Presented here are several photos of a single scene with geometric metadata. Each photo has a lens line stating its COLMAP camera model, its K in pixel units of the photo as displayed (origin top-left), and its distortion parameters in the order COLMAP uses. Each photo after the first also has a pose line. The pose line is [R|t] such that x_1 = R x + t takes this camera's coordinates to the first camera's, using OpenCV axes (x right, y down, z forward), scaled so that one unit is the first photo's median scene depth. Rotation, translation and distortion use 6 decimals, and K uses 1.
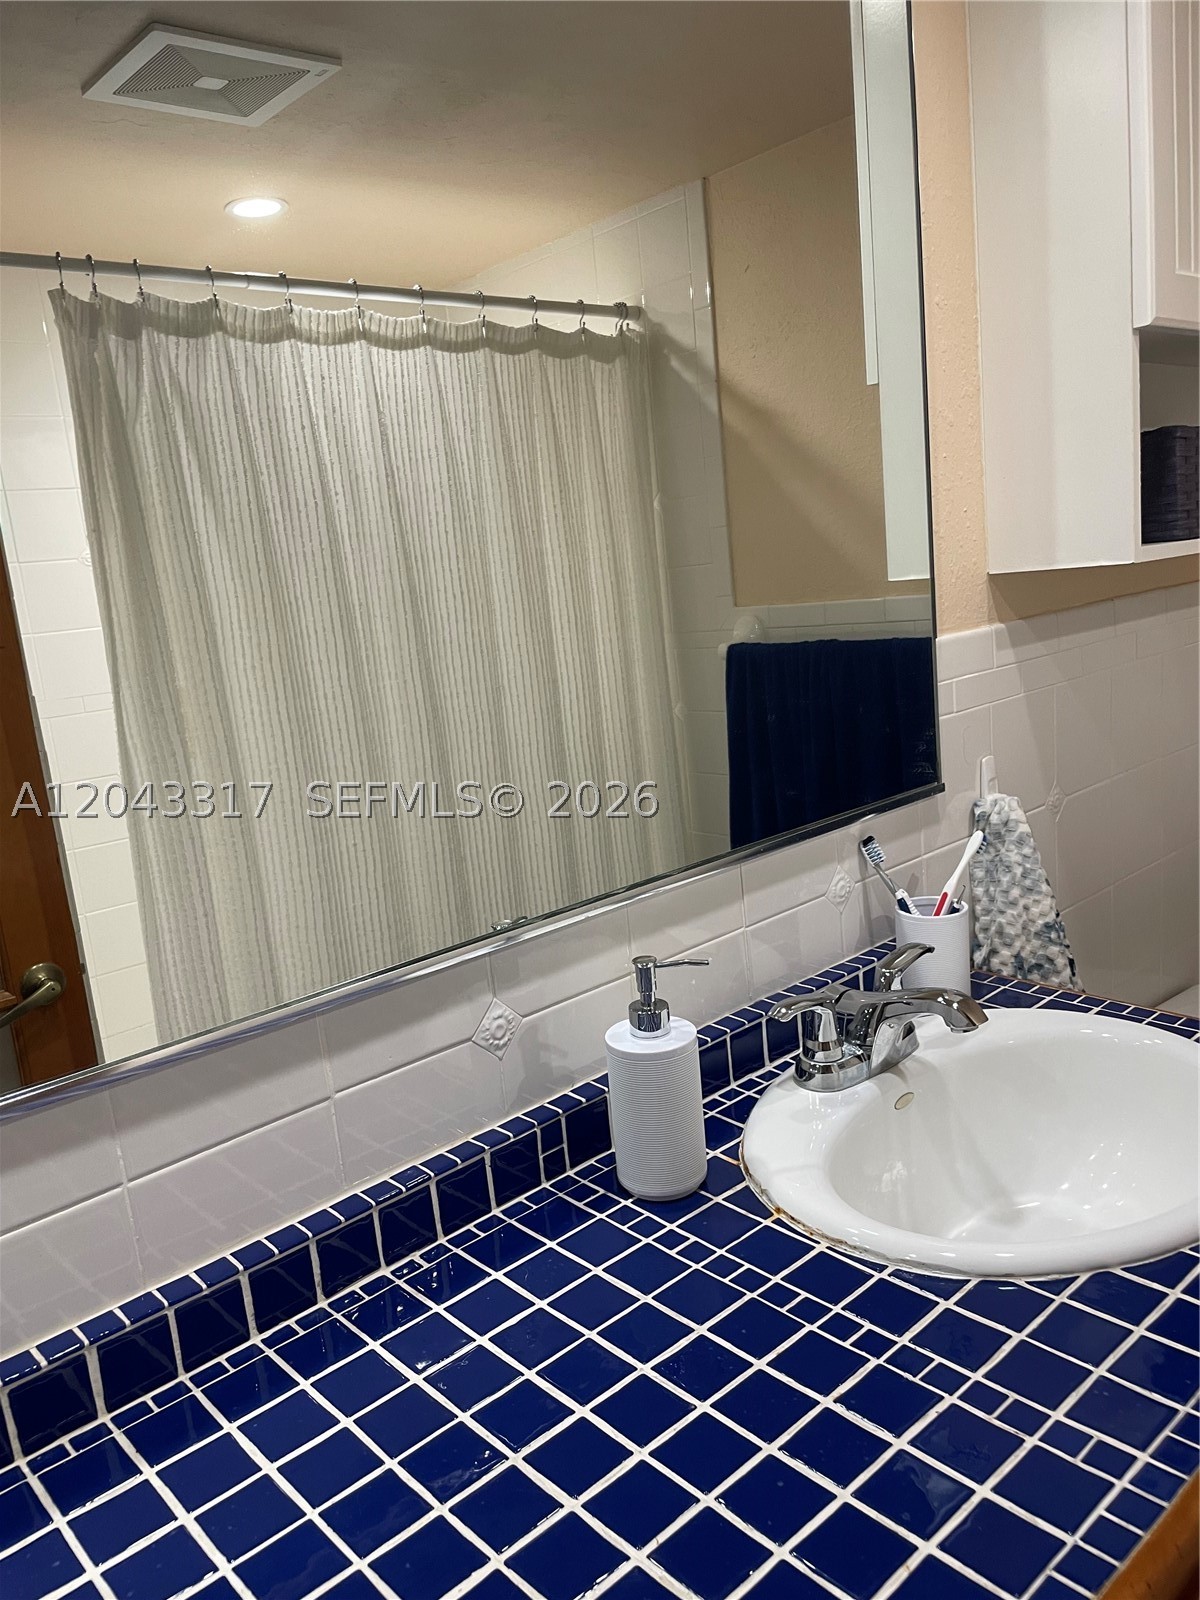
lens RADIAL K [[1233.9, 0, 592.8], [0, 1233.9, 800.4], [0, 0, 1]] dist [0.089307, -0.126079]
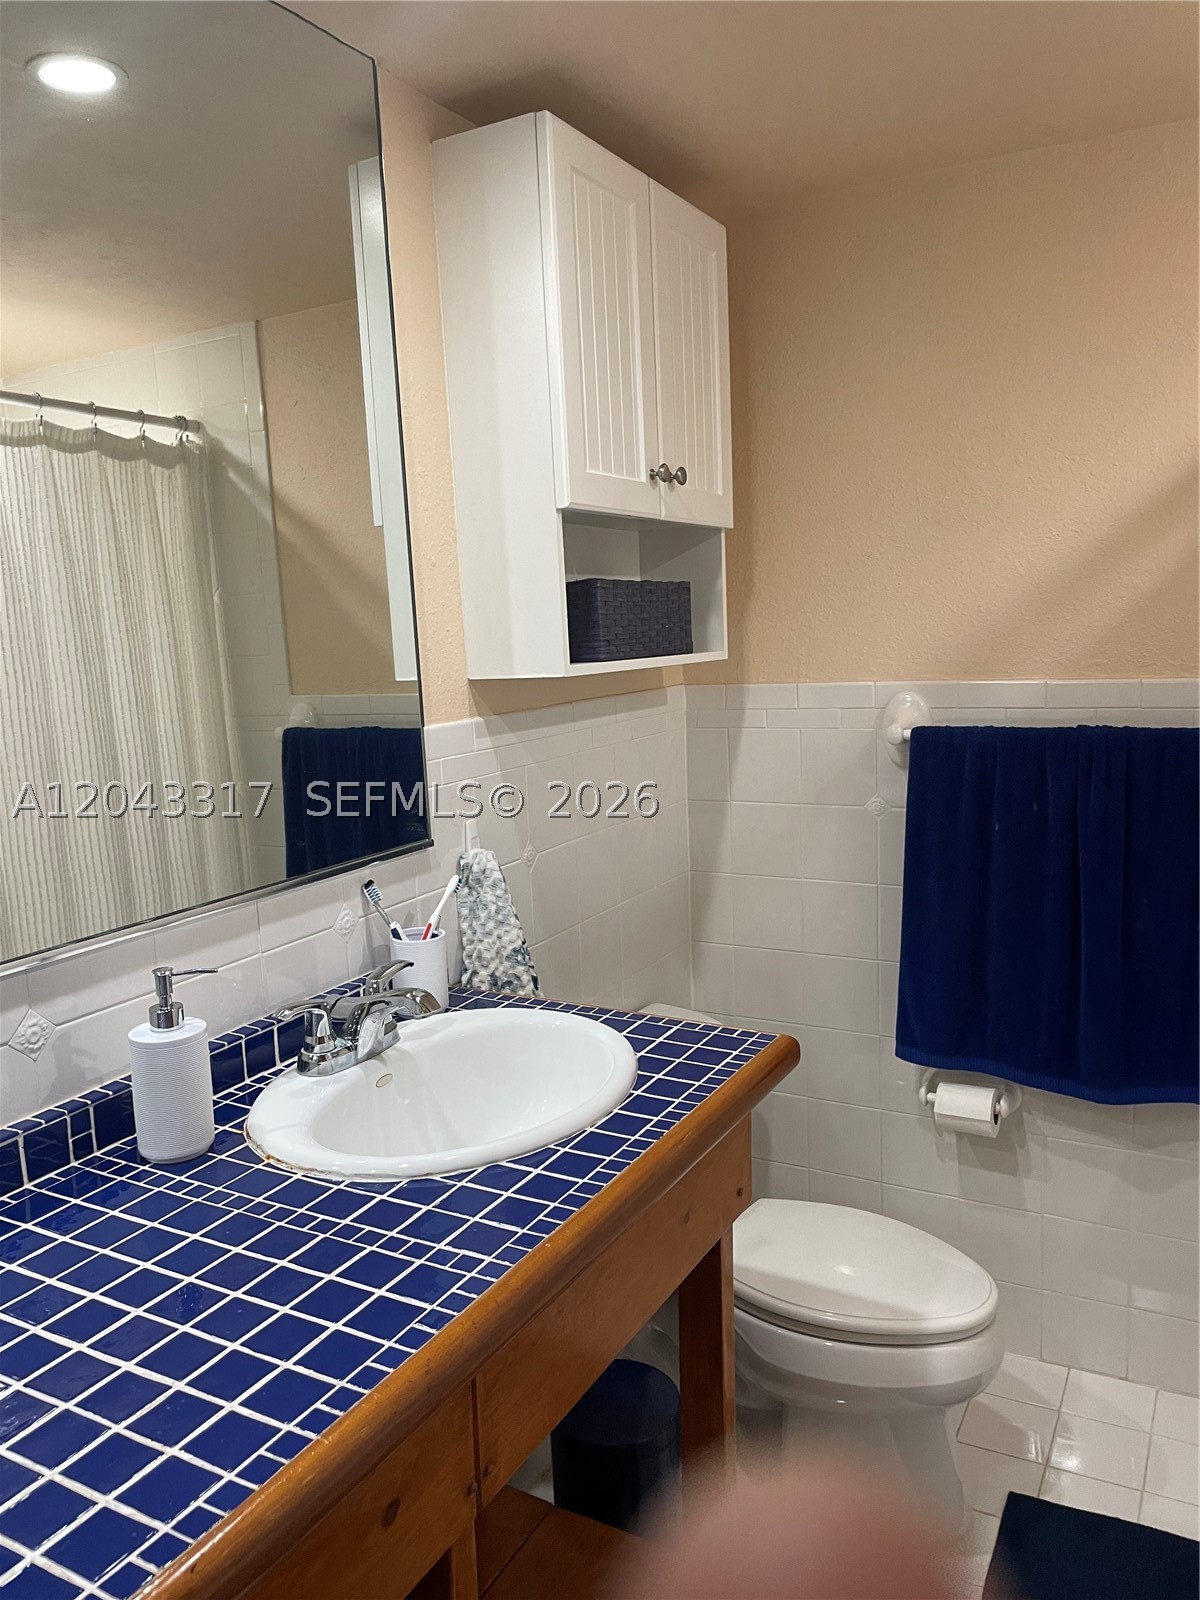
lens RADIAL K [[1222.4, 0, 612.4], [0, 1222.4, 795.5], [0, 0, 1]] dist [0.100791, -0.132537]
pose [[0.942563, 0.007290, 0.333948, 0.037617], [0.017398, 0.997333, -0.070877, 0.035224], [-0.333574, 0.072617, 0.939923, -0.262751]]
